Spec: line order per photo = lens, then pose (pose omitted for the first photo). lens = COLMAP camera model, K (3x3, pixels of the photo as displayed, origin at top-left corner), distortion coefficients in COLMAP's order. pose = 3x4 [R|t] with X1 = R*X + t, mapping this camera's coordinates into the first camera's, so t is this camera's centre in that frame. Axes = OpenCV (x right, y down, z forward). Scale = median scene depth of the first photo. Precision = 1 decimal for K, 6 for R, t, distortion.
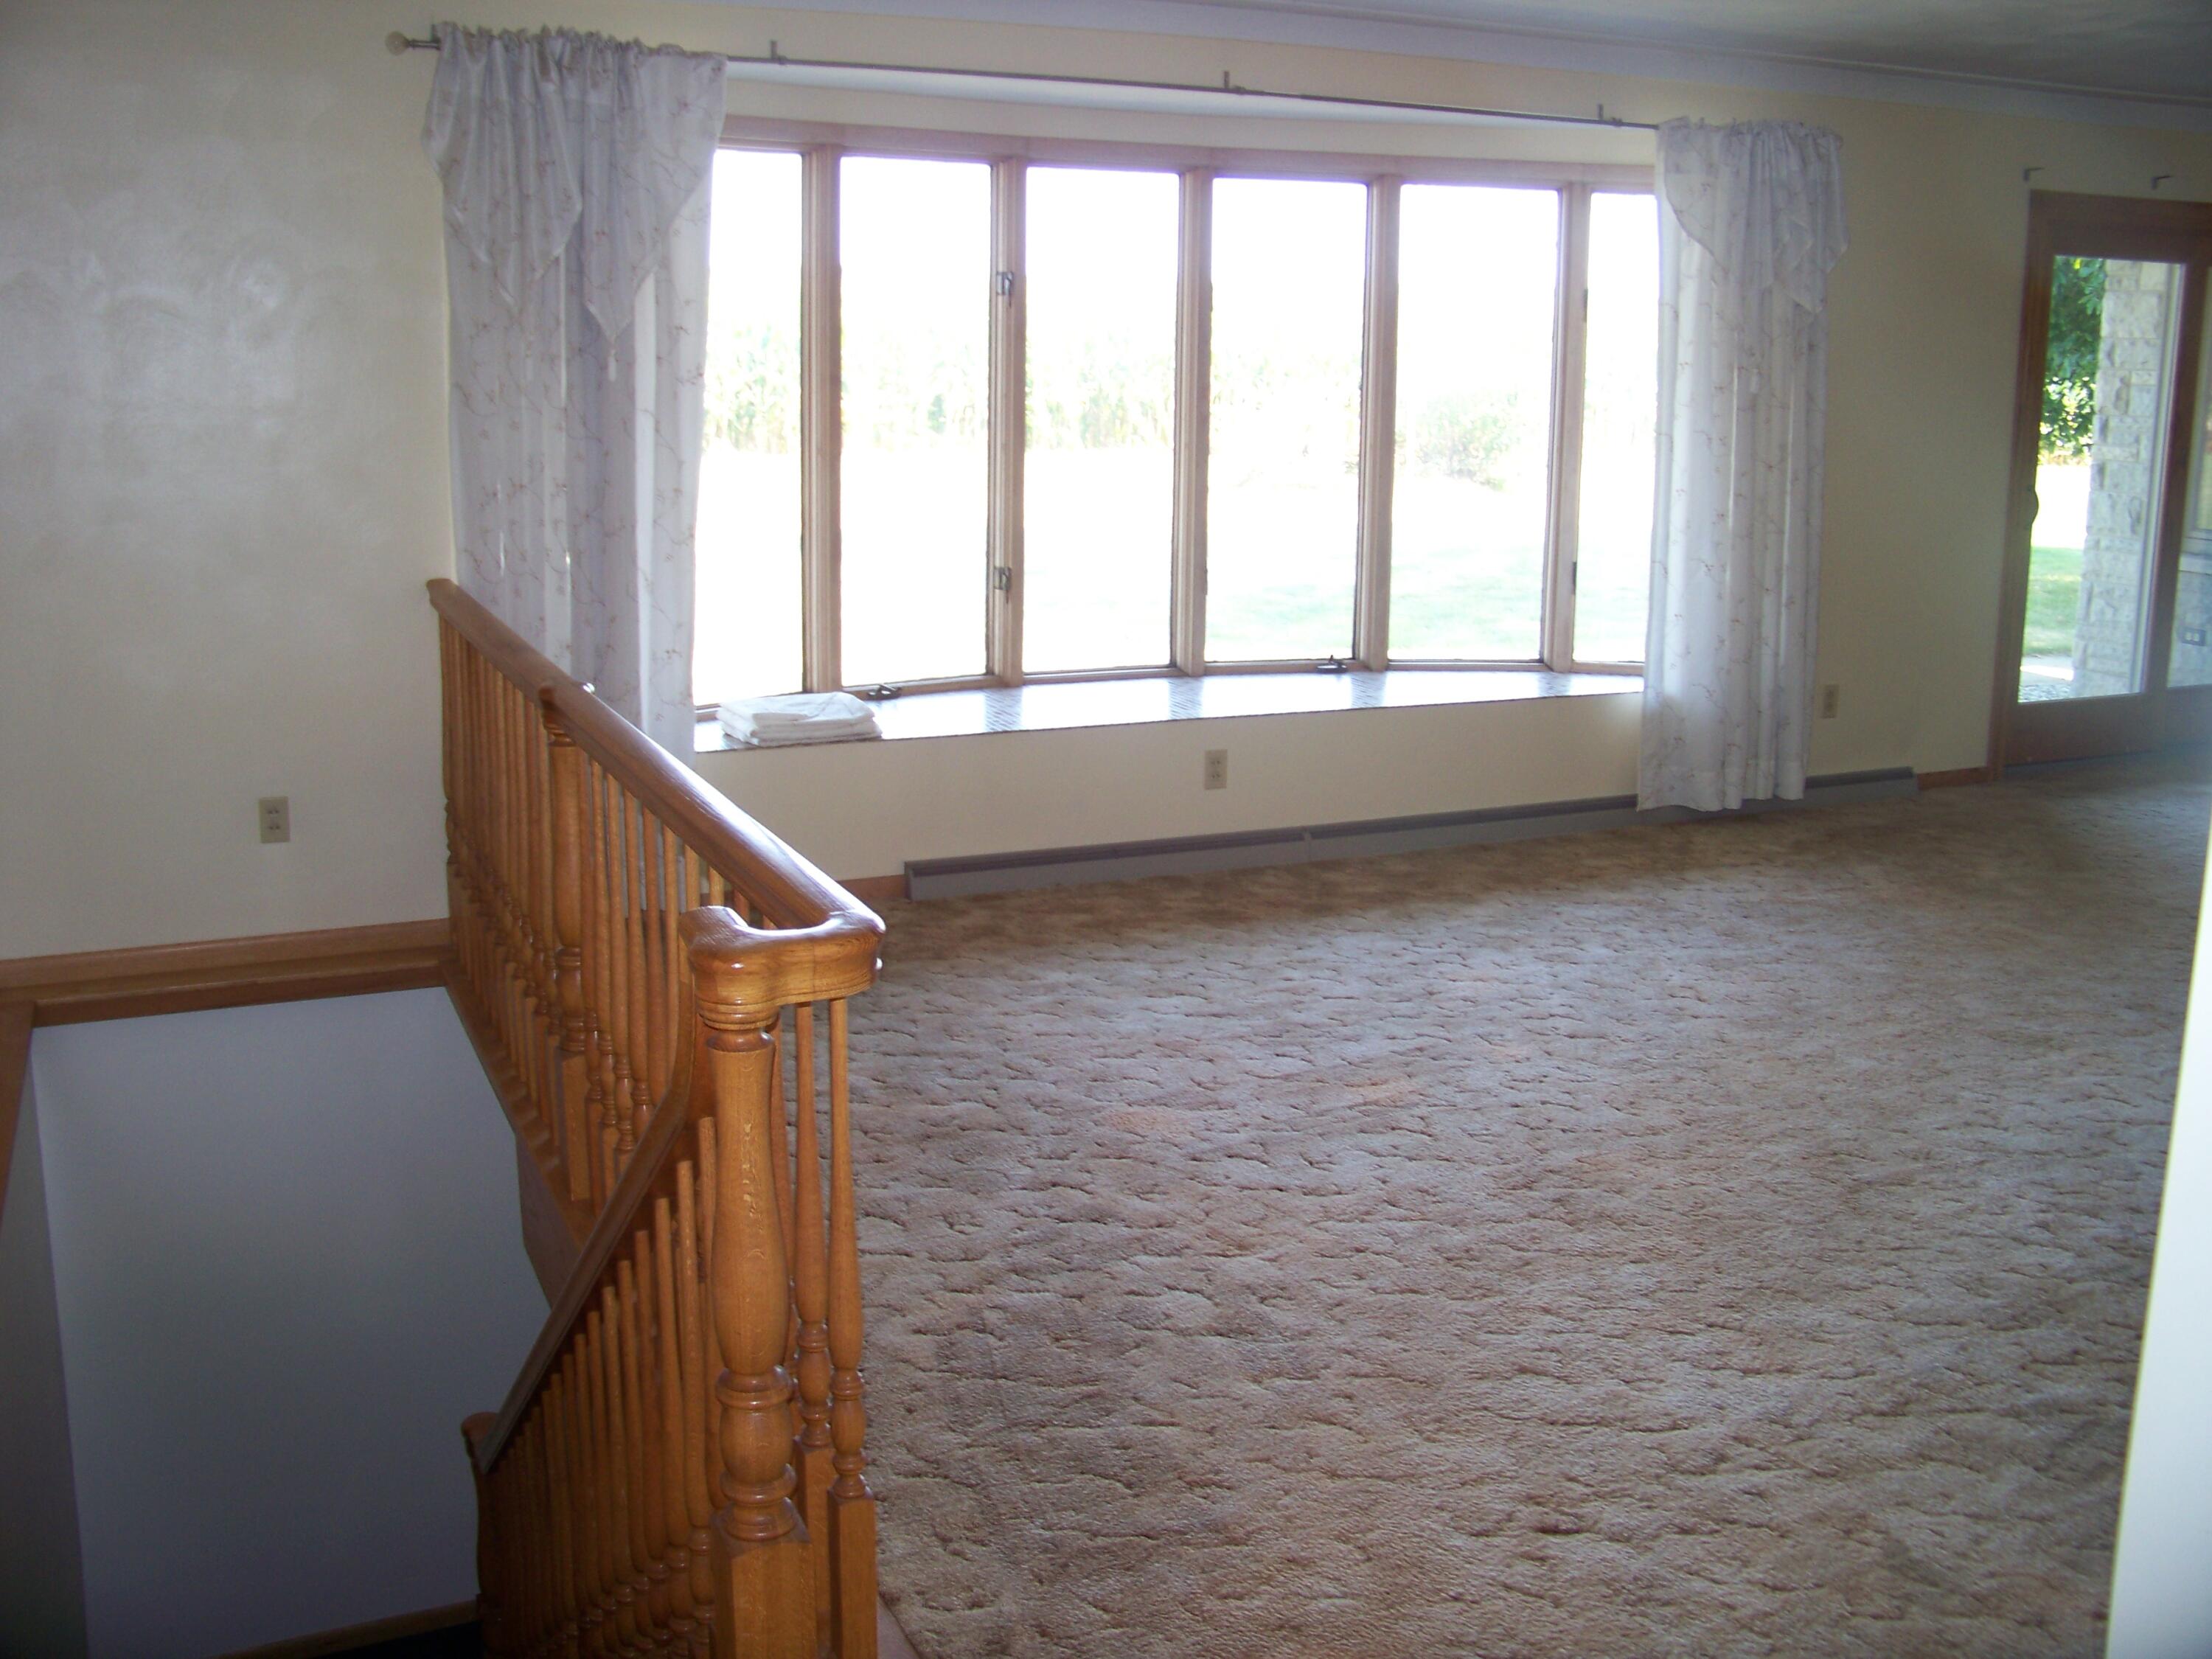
lens RADIAL K [[2178.9, 0, 1121.5], [0, 2178.9, 763.3], [0, 0, 1]] dist [-0.262953, 0.327249]
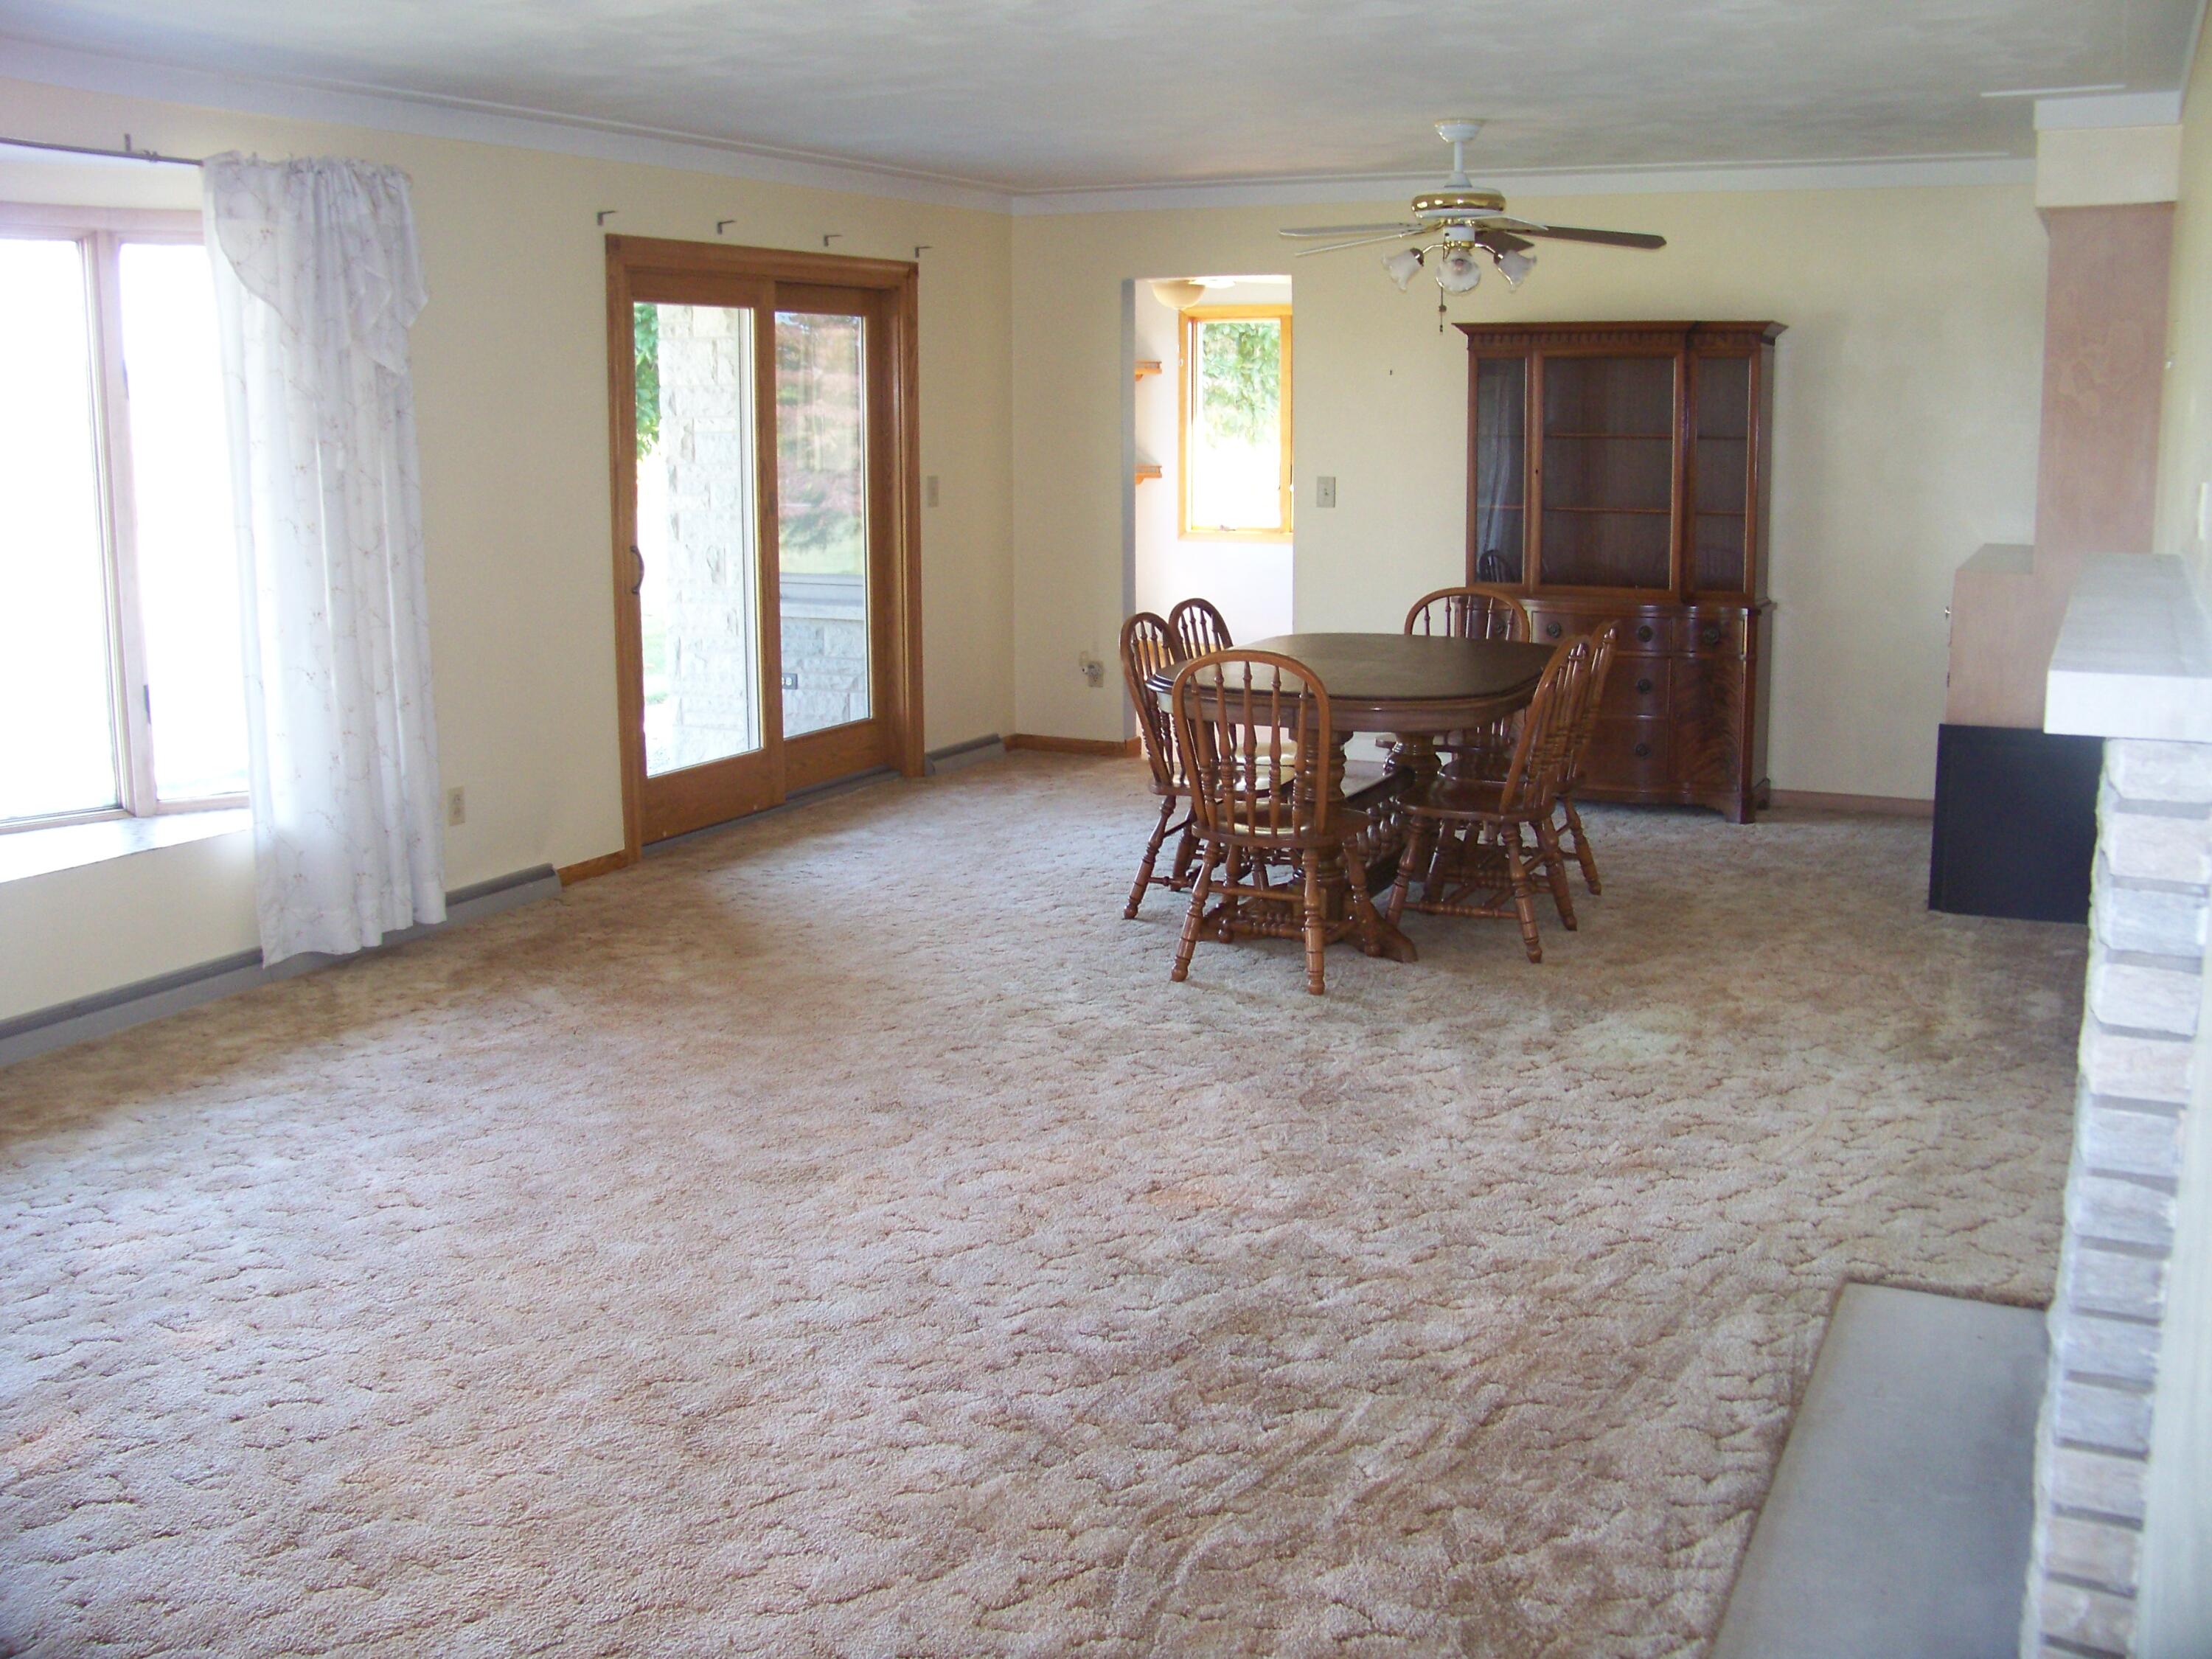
lens RADIAL K [[2178.9, 0, 1121.5], [0, 2178.9, 763.3], [0, 0, 1]] dist [-0.262953, 0.327249]
pose [[0.778115, -0.119276, 0.616693, -0.000028], [0.136736, 0.990425, 0.019033, -0.030666], [-0.613058, 0.069515, 0.786974, 0.143053]]
